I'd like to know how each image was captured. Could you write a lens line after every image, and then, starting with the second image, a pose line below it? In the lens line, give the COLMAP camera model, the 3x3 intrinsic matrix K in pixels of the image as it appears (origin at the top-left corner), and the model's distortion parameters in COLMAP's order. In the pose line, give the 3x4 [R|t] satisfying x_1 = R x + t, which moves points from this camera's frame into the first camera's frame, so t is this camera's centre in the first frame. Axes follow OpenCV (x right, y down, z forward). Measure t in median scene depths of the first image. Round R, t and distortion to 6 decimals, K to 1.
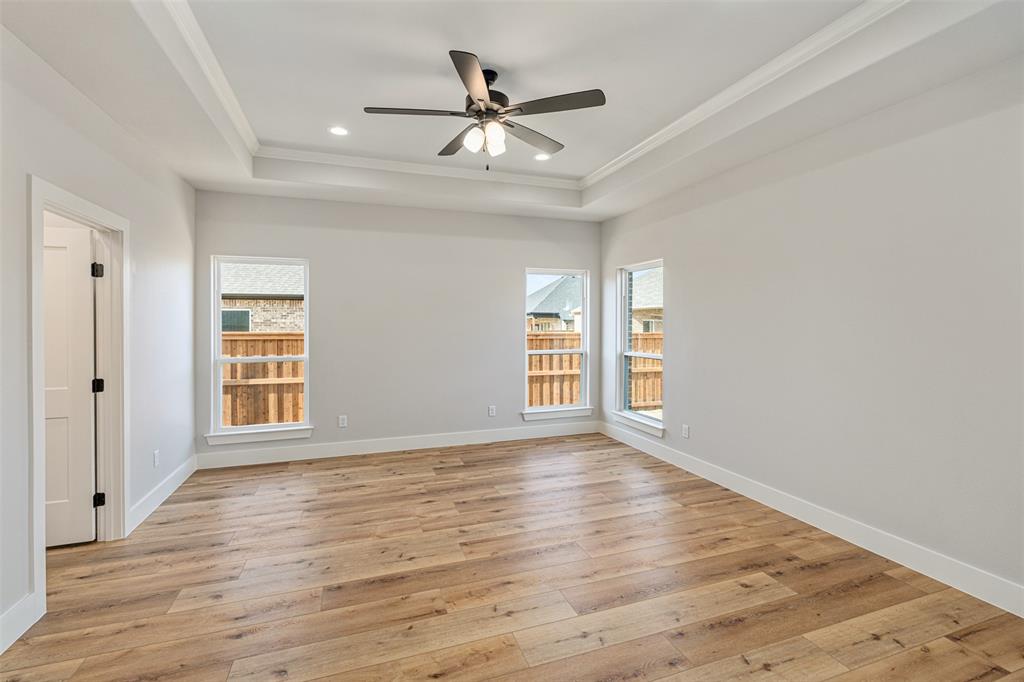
lens RADIAL K [[456.0, 0, 514.1], [0, 456.0, 330.3], [0, 0, 1]] dist [0.000791, -0.002273]
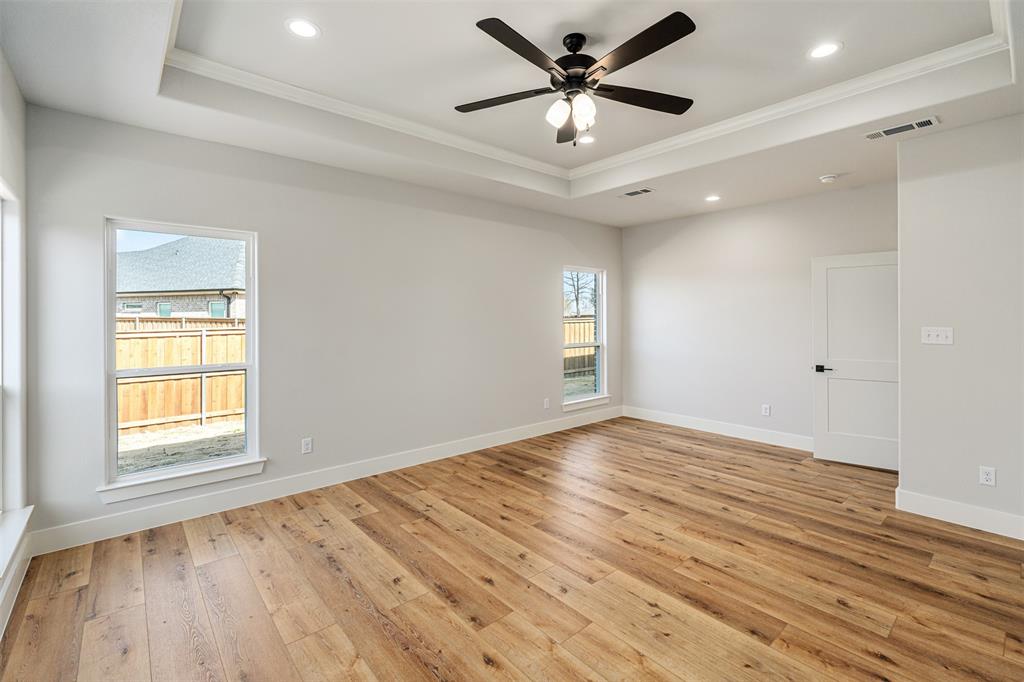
lens RADIAL K [[456.0, 0, 524.0], [0, 456.0, 325.0], [0, 0, 1]] dist [0.000791, -0.002273]
pose [[-0.383221, -0.010253, 0.923600, -0.804533], [0.016800, 0.999696, 0.018068, -0.013168], [-0.923504, 0.022441, -0.382932, 1.382373]]
